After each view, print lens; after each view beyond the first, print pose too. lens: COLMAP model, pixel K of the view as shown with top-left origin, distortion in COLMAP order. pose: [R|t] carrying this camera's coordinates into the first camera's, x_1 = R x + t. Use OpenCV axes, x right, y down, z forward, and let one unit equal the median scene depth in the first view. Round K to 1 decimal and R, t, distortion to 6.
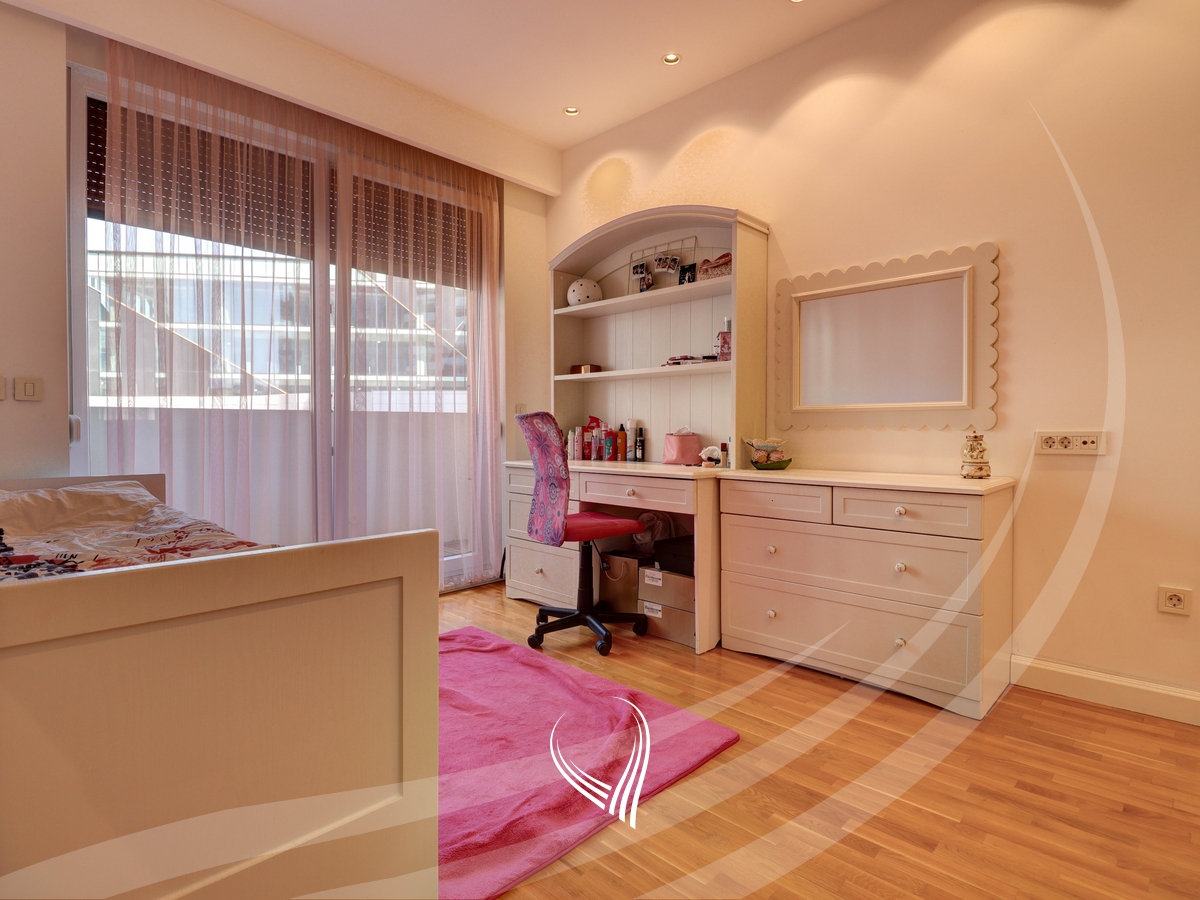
lens RADIAL K [[634.9, 0, 605.8], [0, 634.9, 441.7], [0, 0, 1]] dist [0.011664, -0.017956]
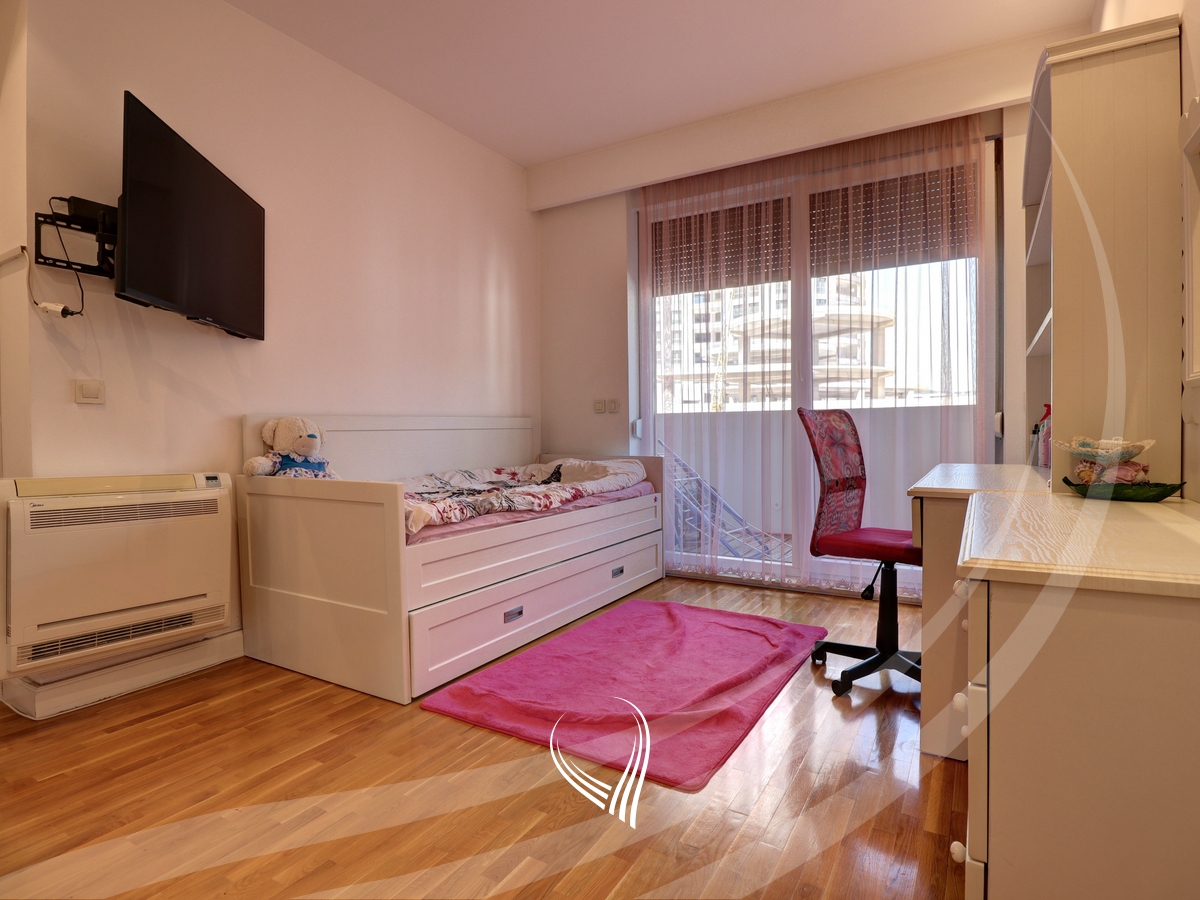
lens RADIAL K [[634.9, 0, 605.8], [0, 634.9, 441.7], [0, 0, 1]] dist [0.011664, -0.017956]
pose [[0.221775, 0.016762, -0.974954, 0.605849], [-0.010474, 0.999836, 0.014807, -0.005844], [0.975042, 0.006928, 0.221914, 0.421487]]
